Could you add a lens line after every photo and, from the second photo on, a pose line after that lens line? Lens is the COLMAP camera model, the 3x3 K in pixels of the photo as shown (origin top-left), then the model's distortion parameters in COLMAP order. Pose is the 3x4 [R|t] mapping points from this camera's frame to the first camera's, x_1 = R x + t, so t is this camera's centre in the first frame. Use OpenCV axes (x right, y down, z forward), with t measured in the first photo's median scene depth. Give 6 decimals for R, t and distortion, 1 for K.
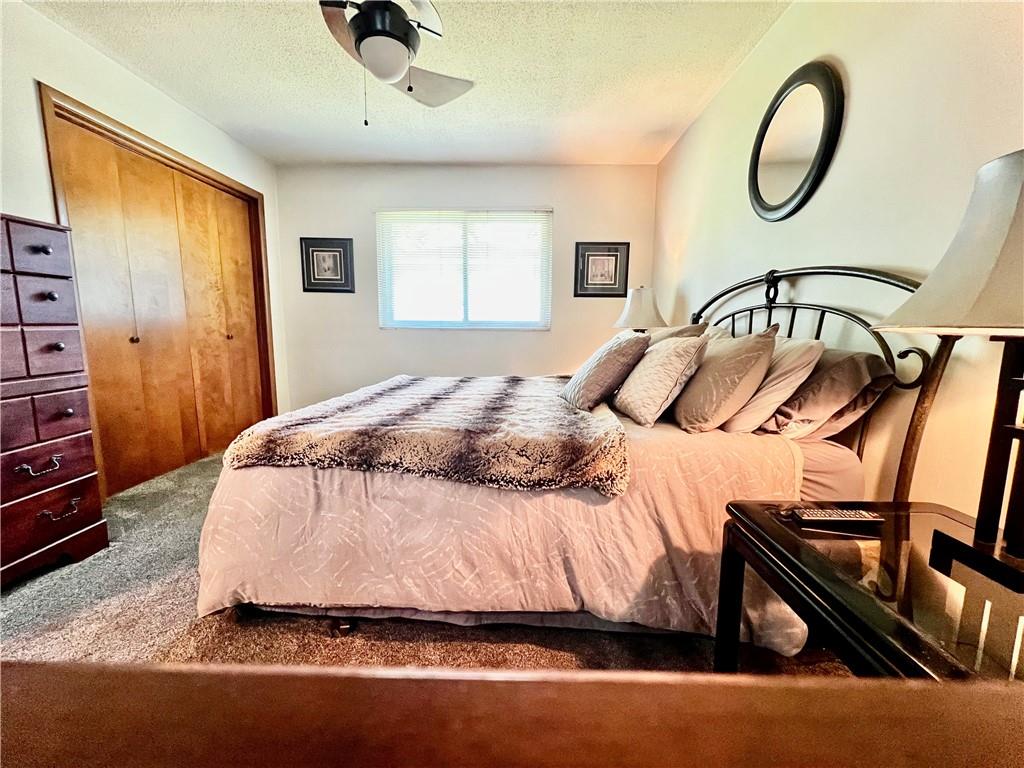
lens RADIAL K [[410.7, 0, 515.0], [0, 410.7, 384.4], [0, 0, 1]] dist [0.001960, -0.000702]
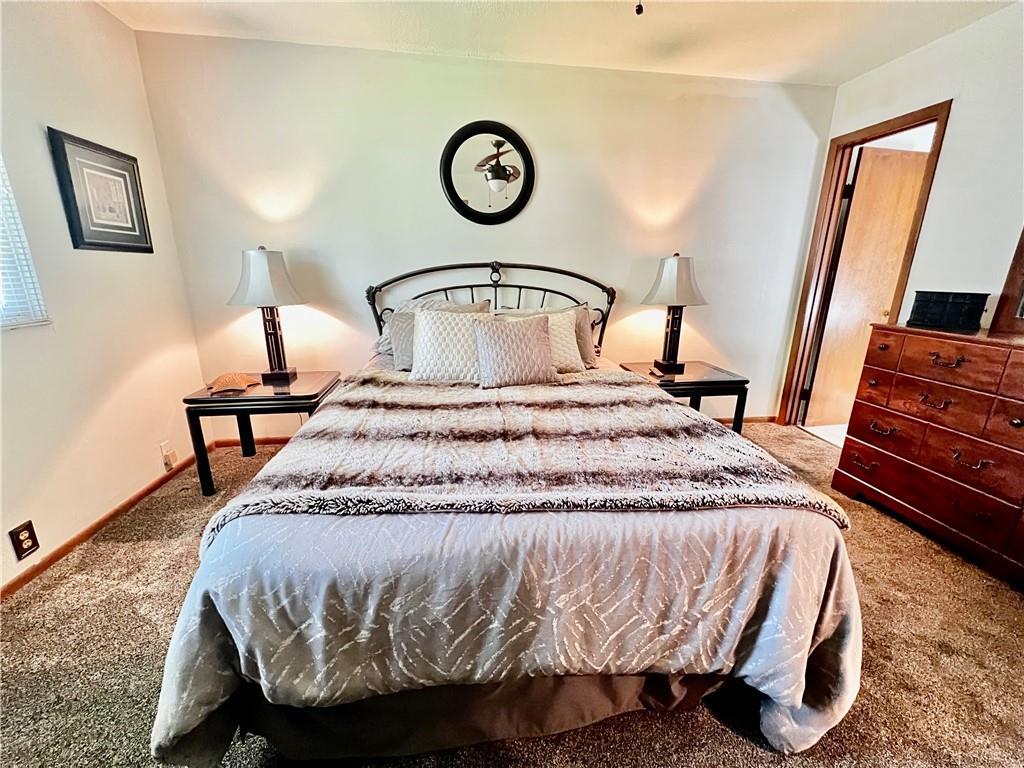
lens RADIAL K [[410.6, 0, 513.2], [0, 410.6, 380.7], [0, 0, 1]] dist [-0.000732, 0.000277]
pose [[-0.153010, -0.263382, 0.952480, -0.452231], [0.126134, 0.950741, 0.283164, -0.140402], [-0.980142, 0.163467, -0.112252, 0.592188]]
